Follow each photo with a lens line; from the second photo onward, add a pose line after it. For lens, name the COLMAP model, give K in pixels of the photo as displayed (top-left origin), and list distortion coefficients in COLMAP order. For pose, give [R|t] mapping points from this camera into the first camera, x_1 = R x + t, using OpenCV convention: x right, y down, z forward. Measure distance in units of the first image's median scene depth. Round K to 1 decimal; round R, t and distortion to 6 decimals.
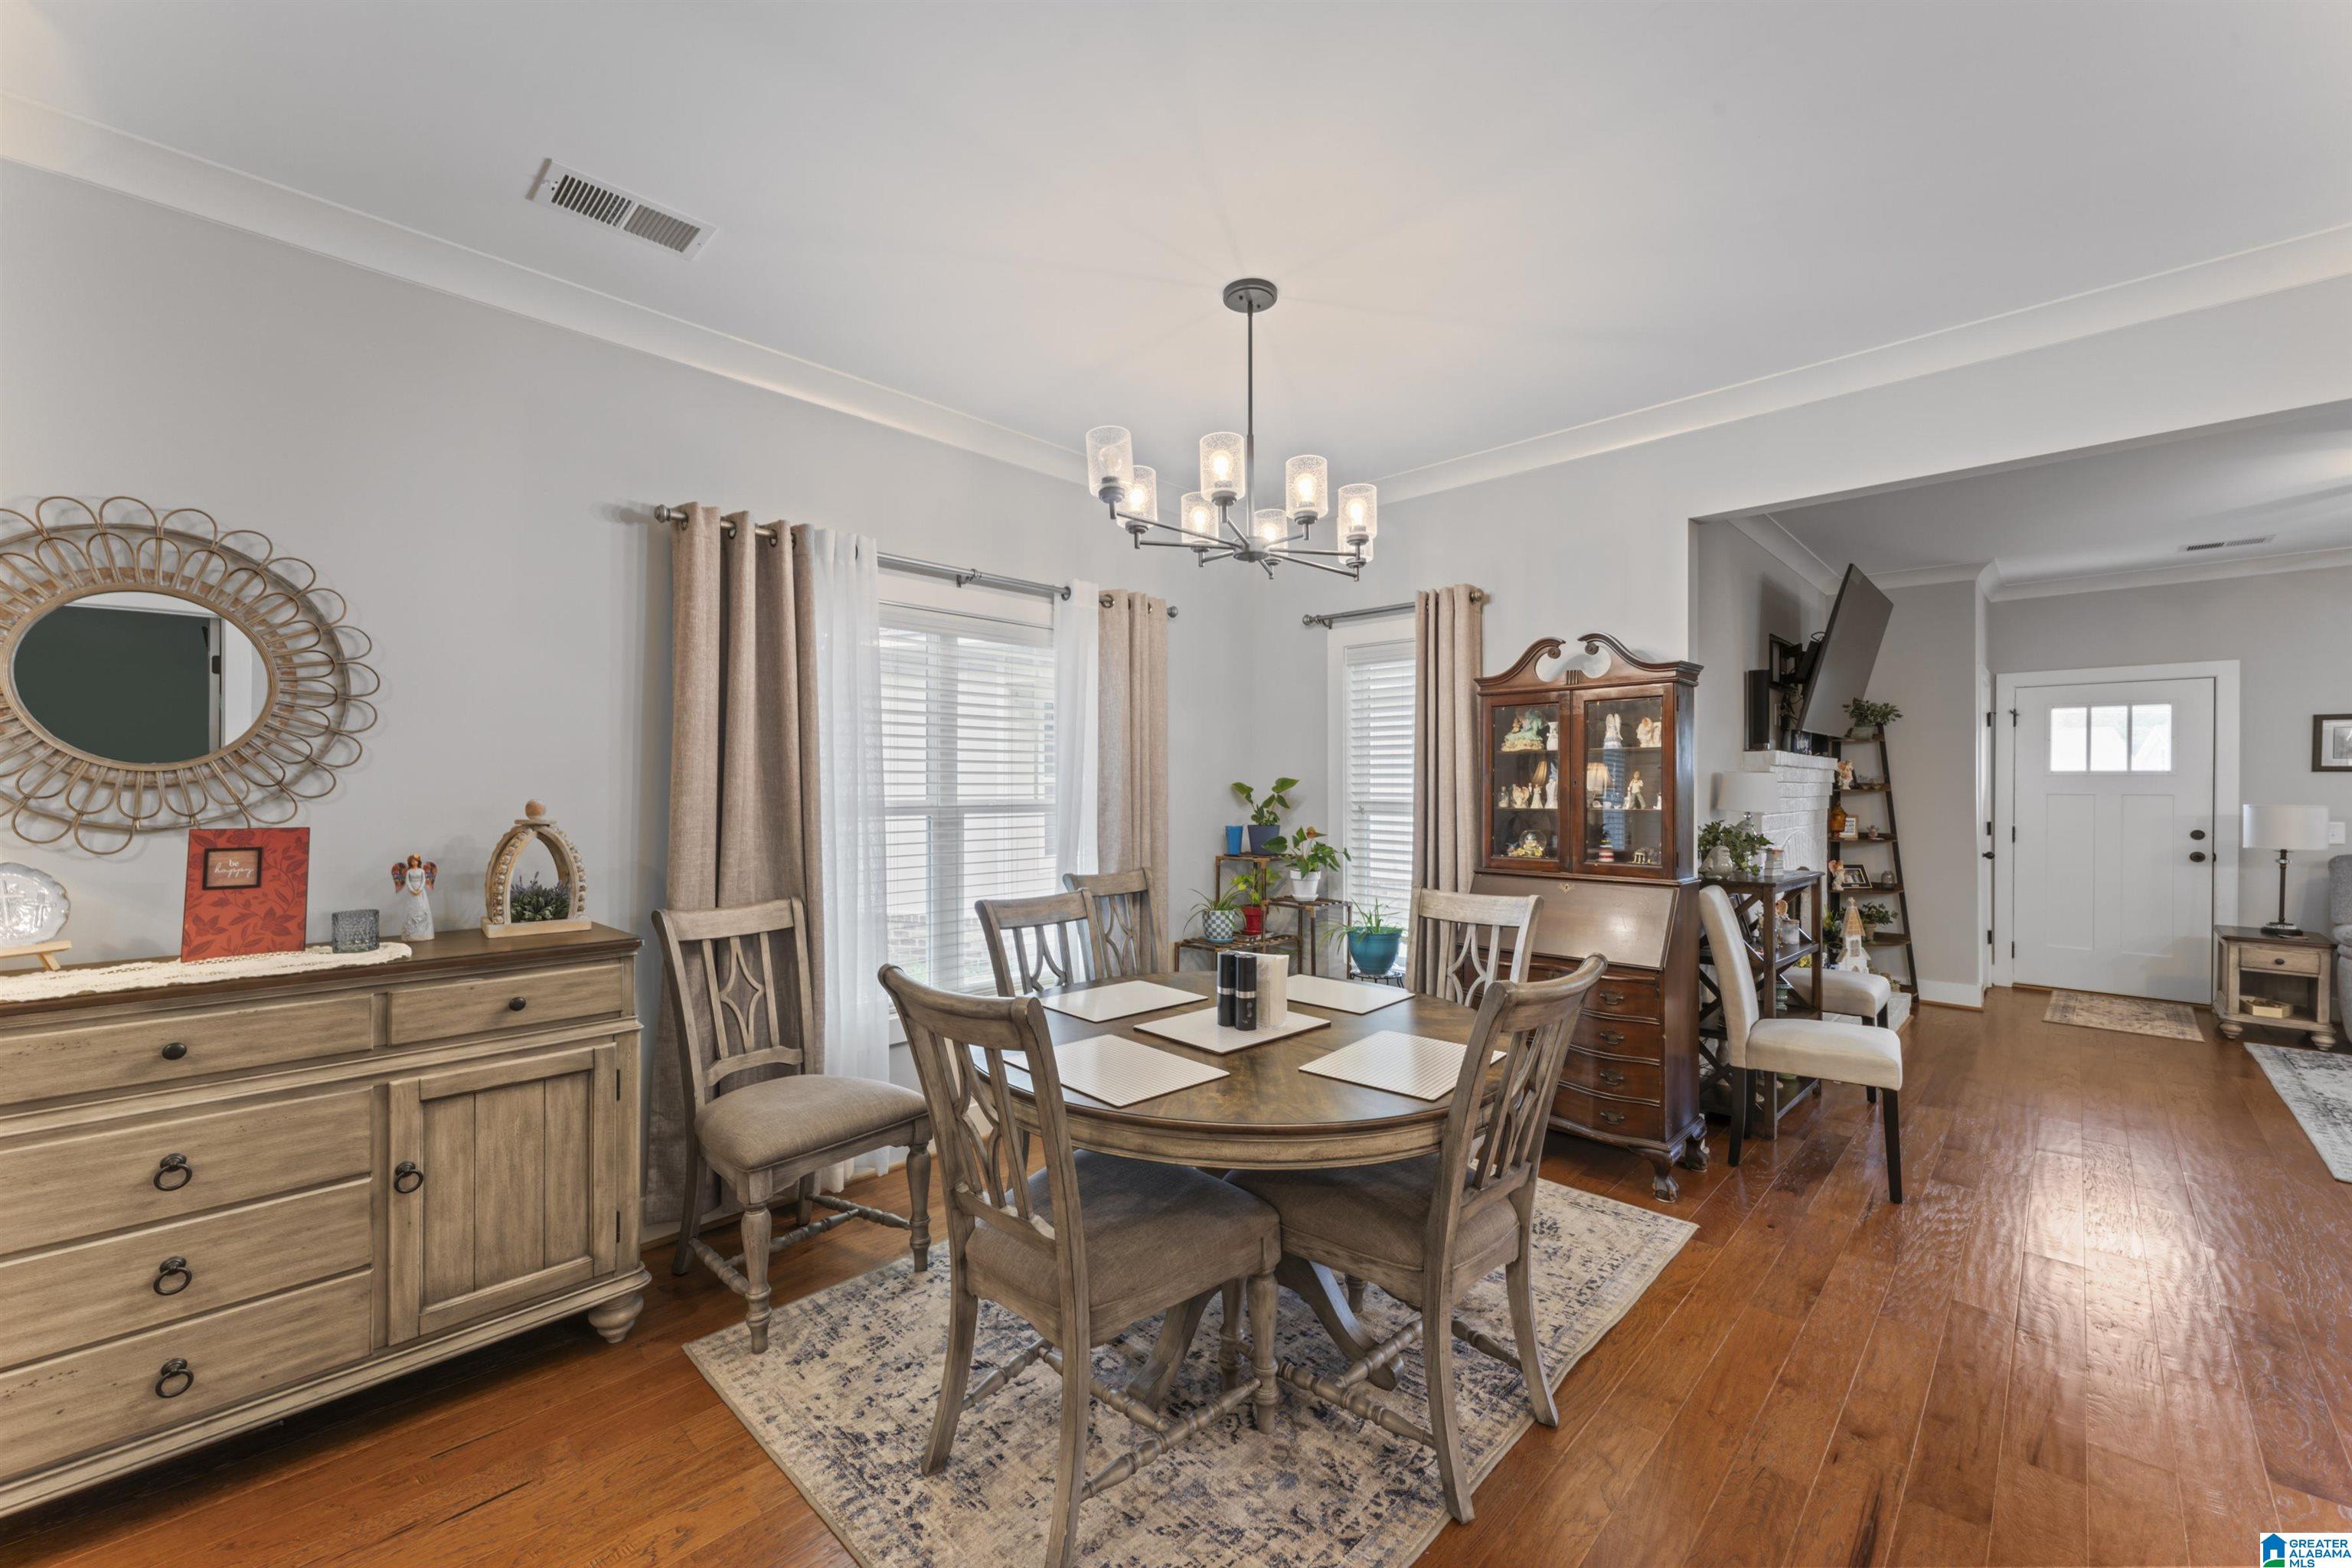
lens RADIAL K [[943.5, 0, 1177.9], [0, 943.5, 787.9], [0, 0, 1]] dist [-0.000602, 0.001391]
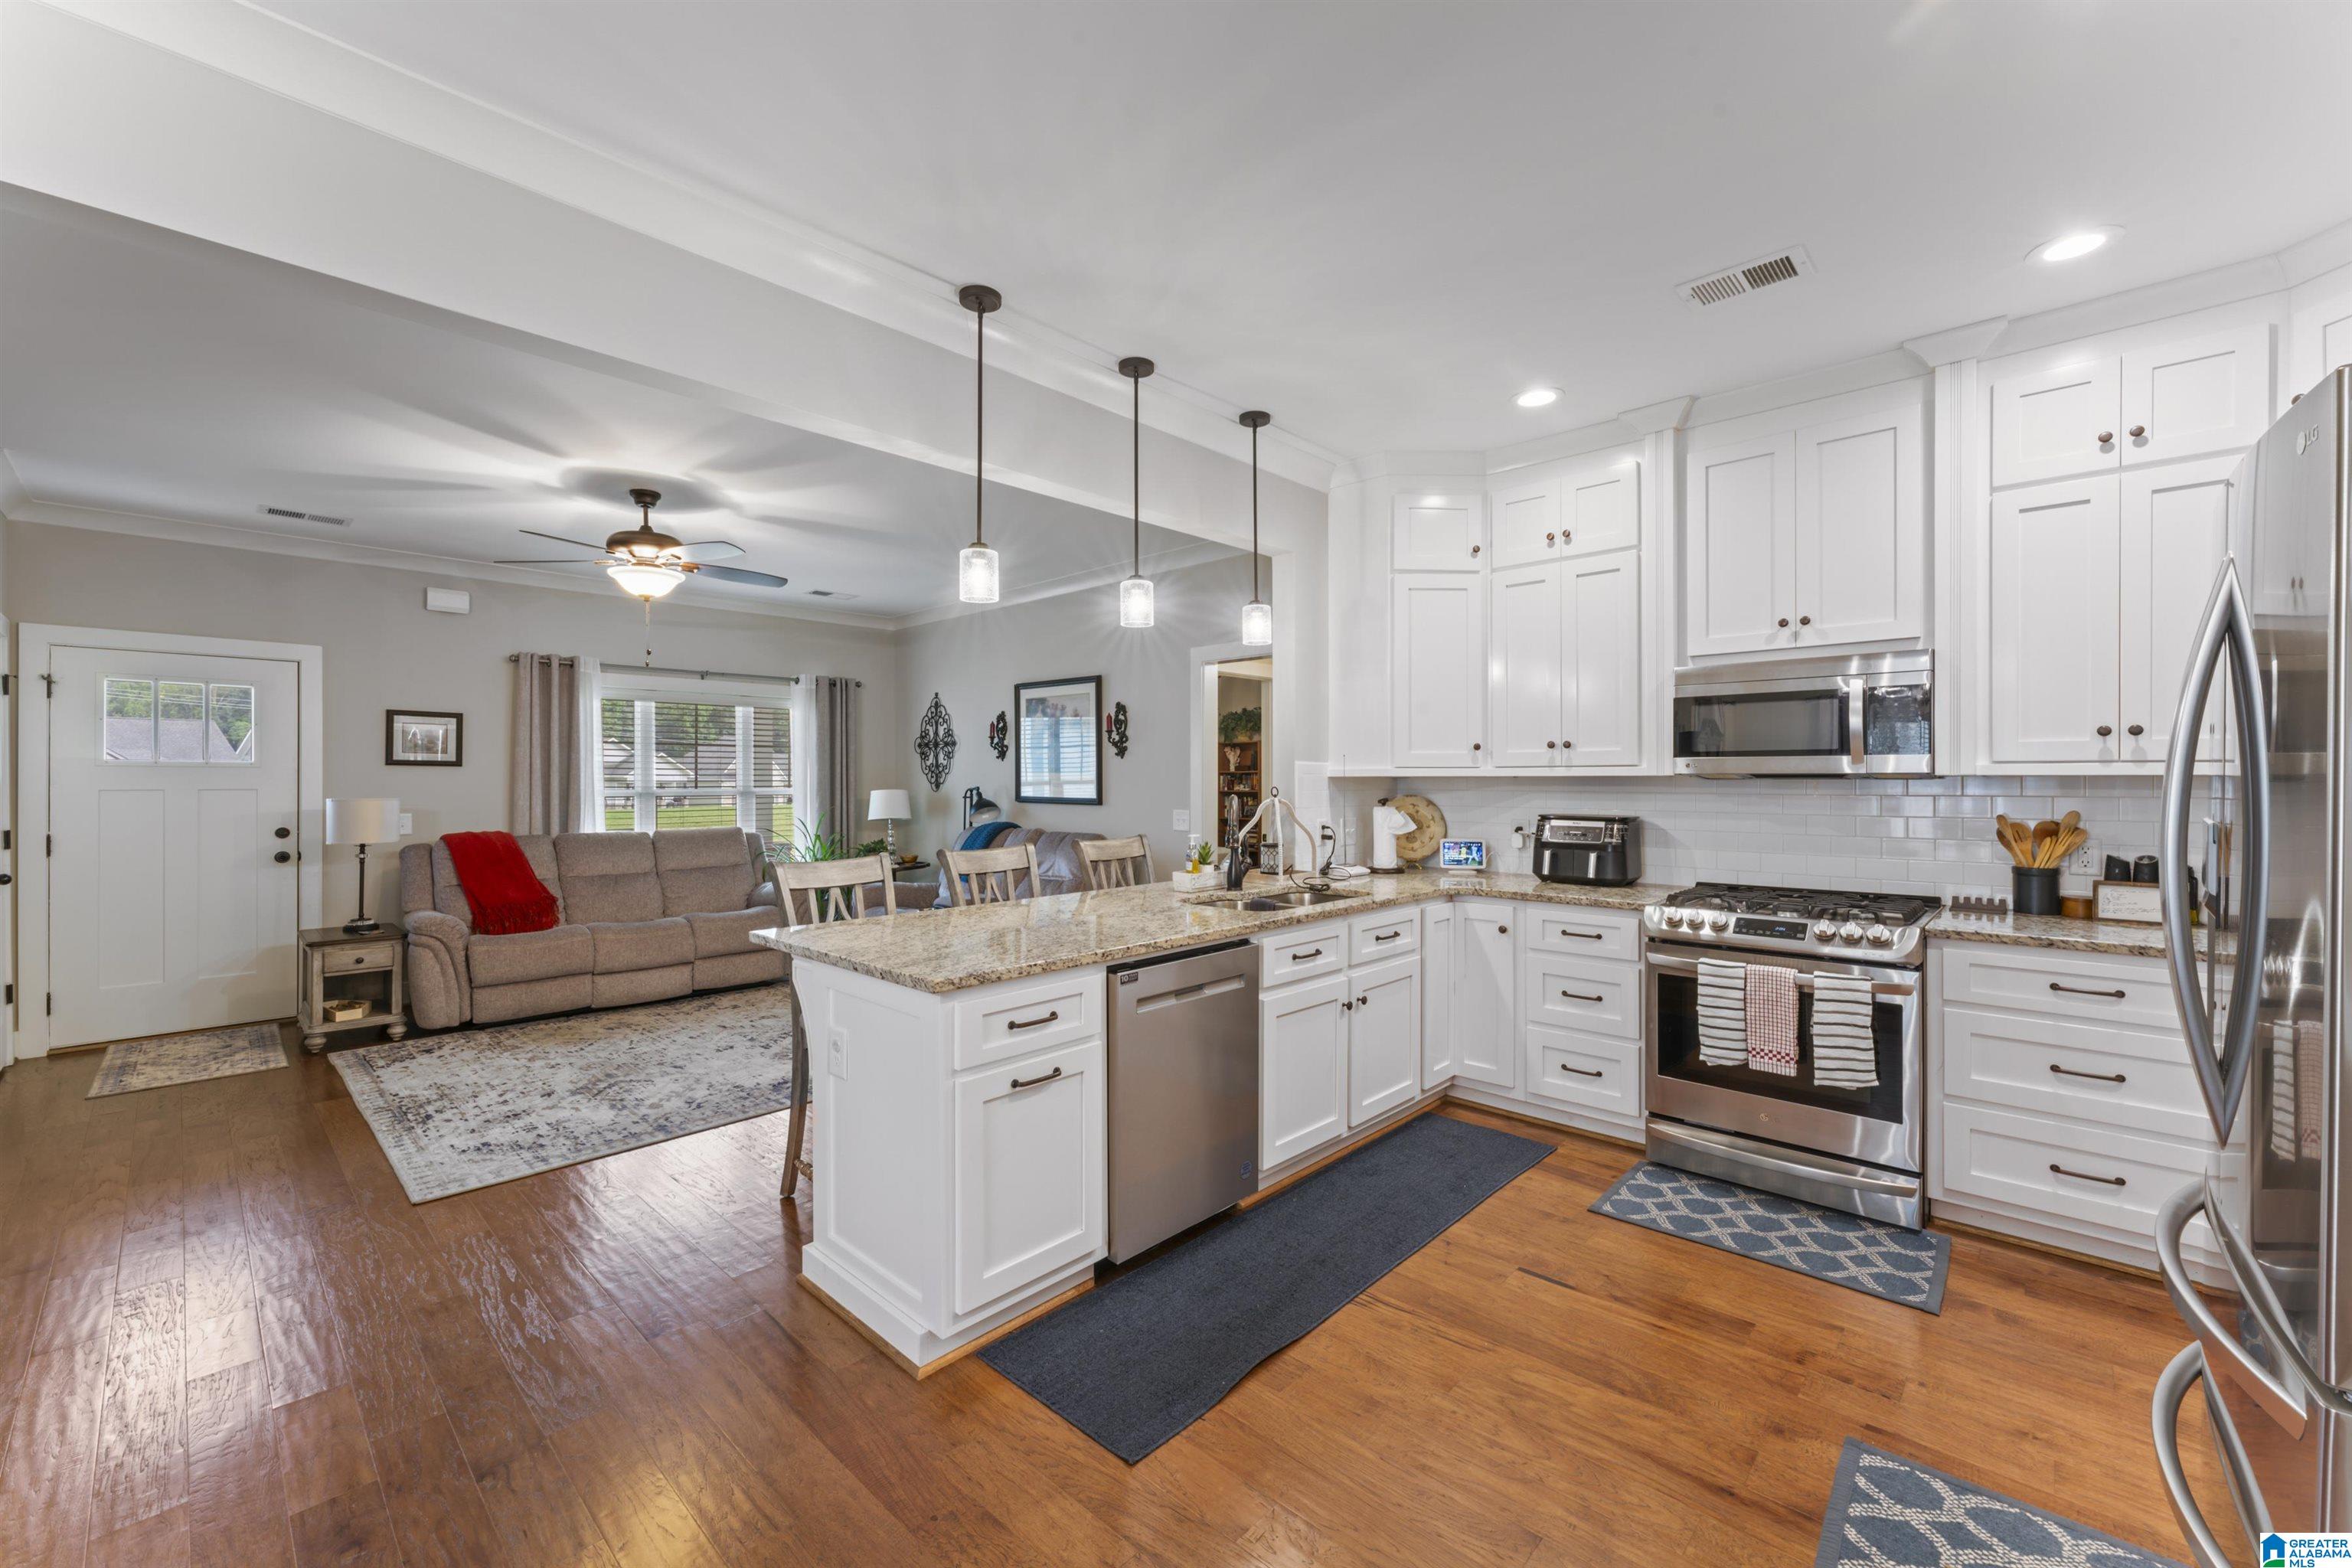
lens RADIAL K [[943.5, 0, 1160.4], [0, 943.5, 780.9], [0, 0, 1]] dist [-0.000602, 0.001391]
pose [[0.004345, -0.002260, 0.999988, 0.198297], [0.003445, 0.999992, 0.002245, 0.000856], [-0.999985, 0.003435, 0.004353, 0.171070]]
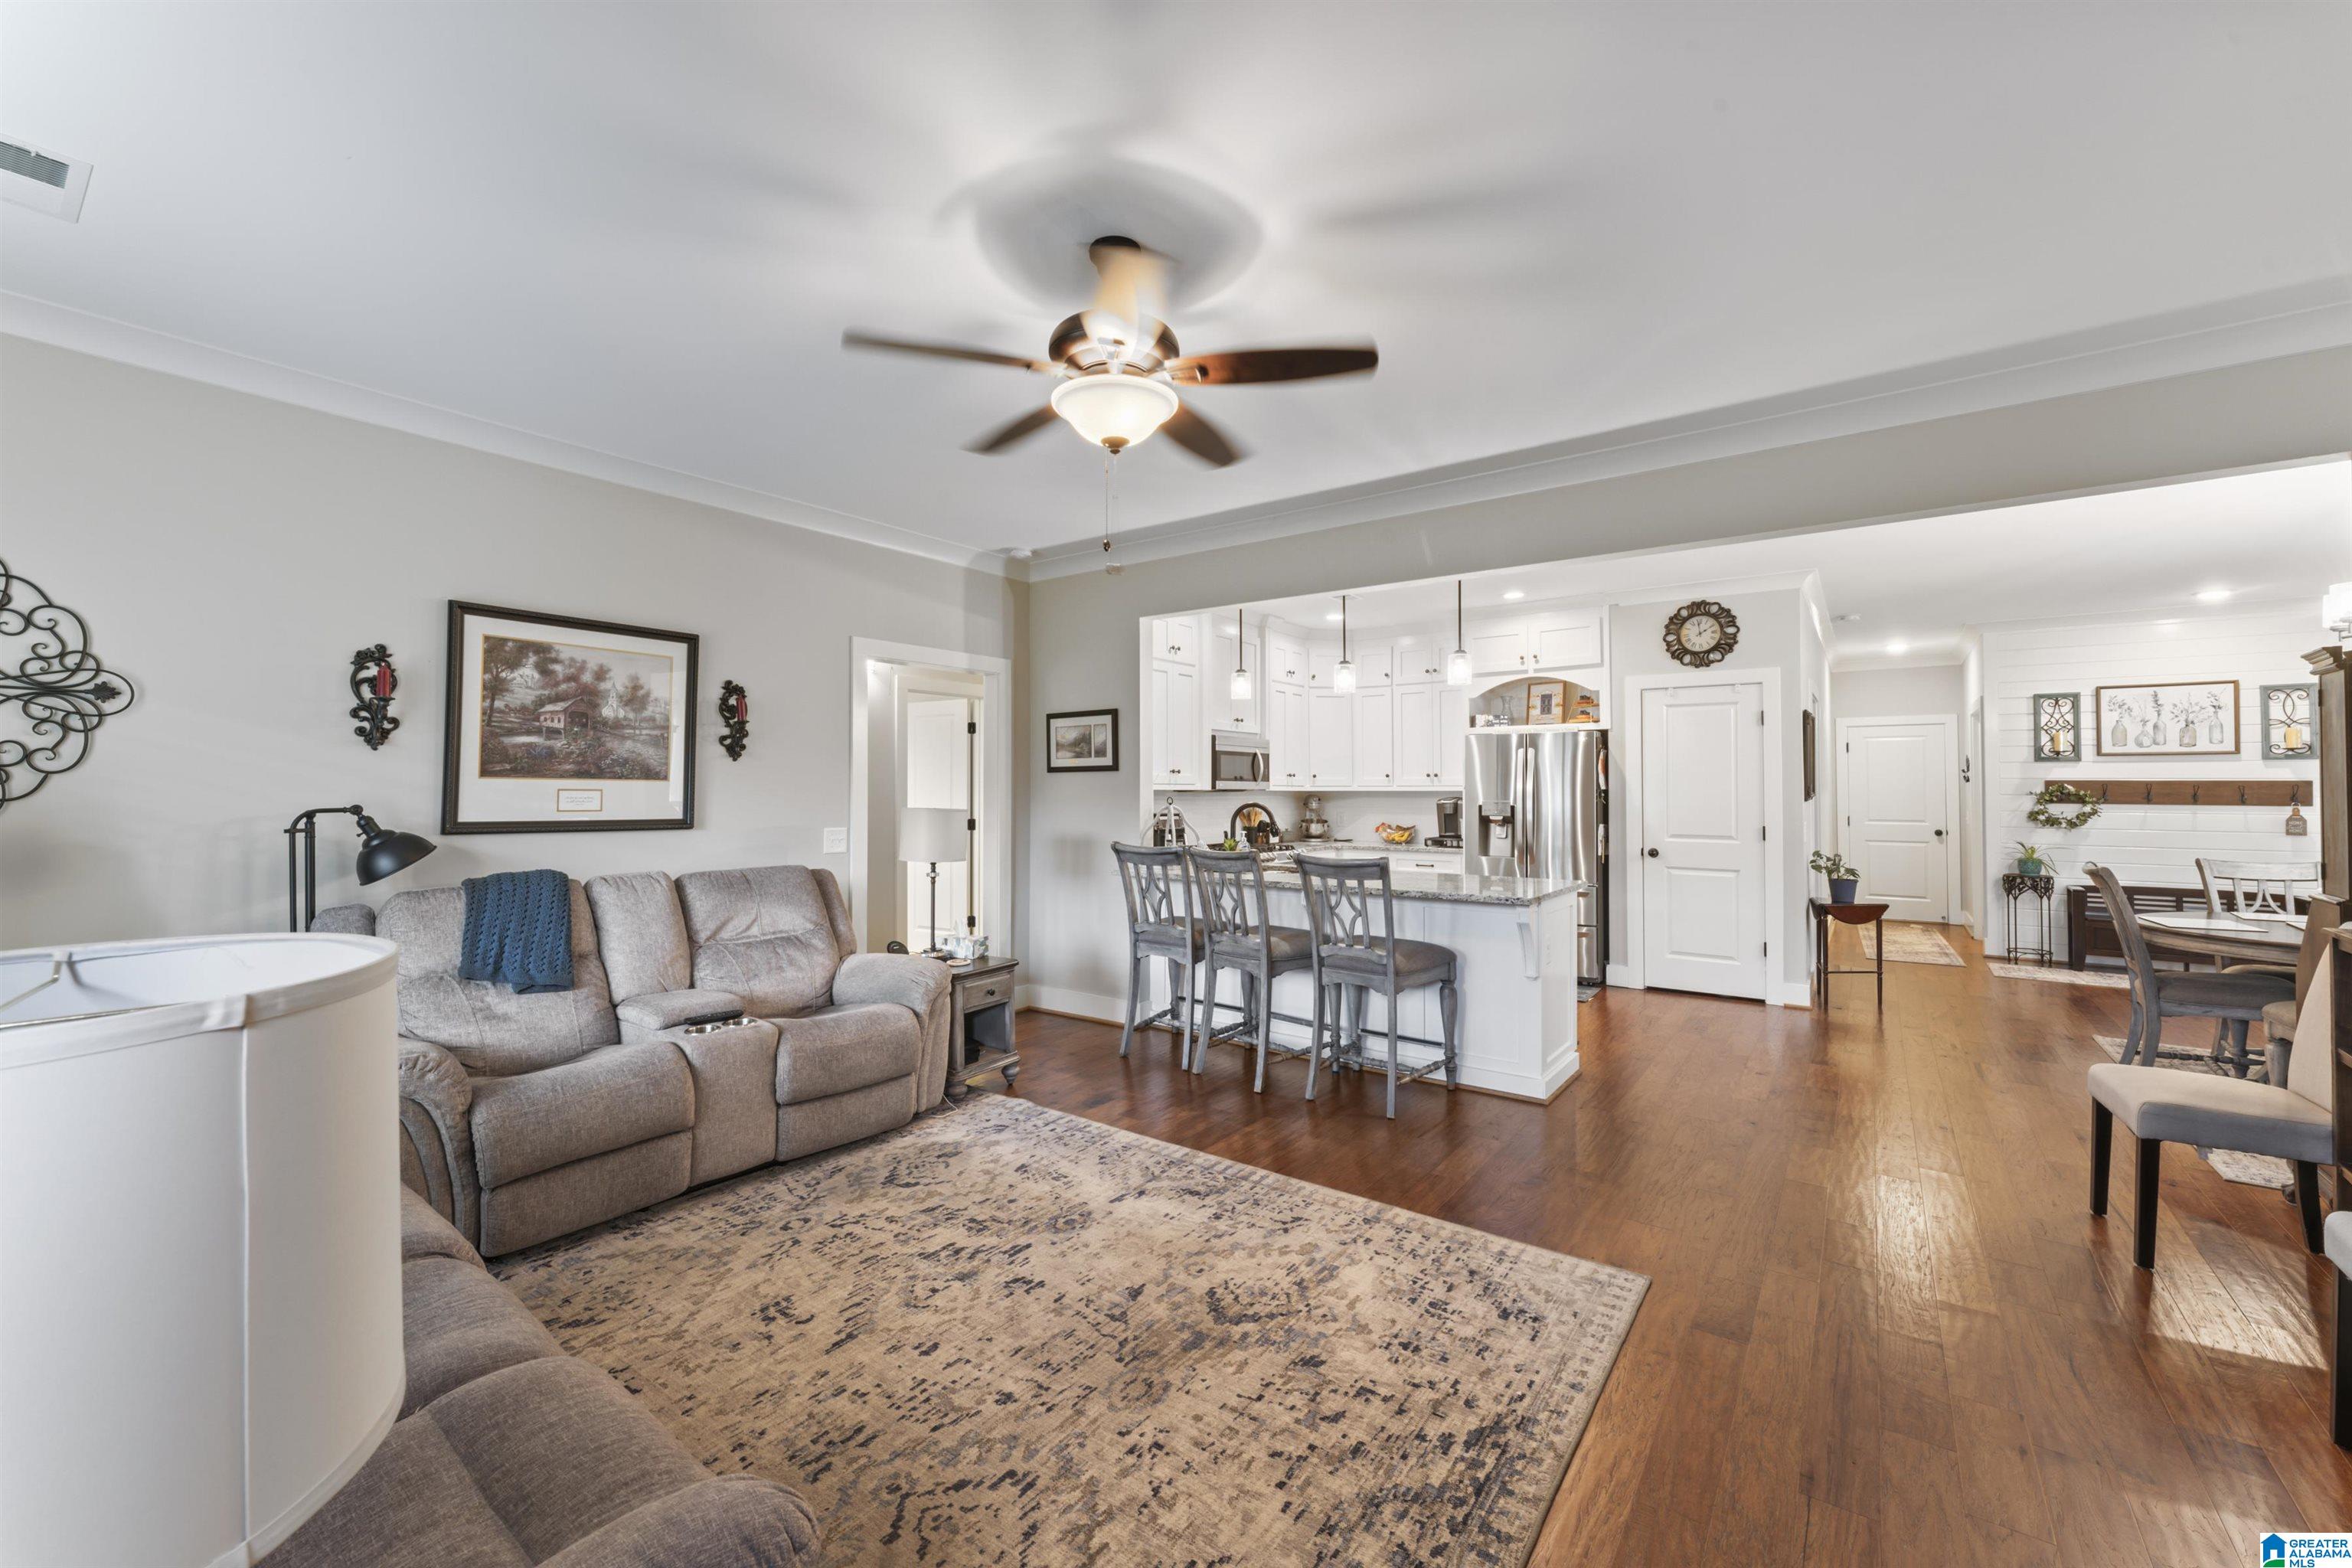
lens RADIAL K [[943.5, 0, 1187.4], [0, 943.5, 773.5], [0, 0, 1]] dist [-0.000602, 0.001391]
pose [[-0.990951, -0.004375, -0.134155, 1.105174], [-0.002072, 0.999848, -0.017303, 0.000198], [0.134210, -0.016869, -0.990809, 1.120160]]
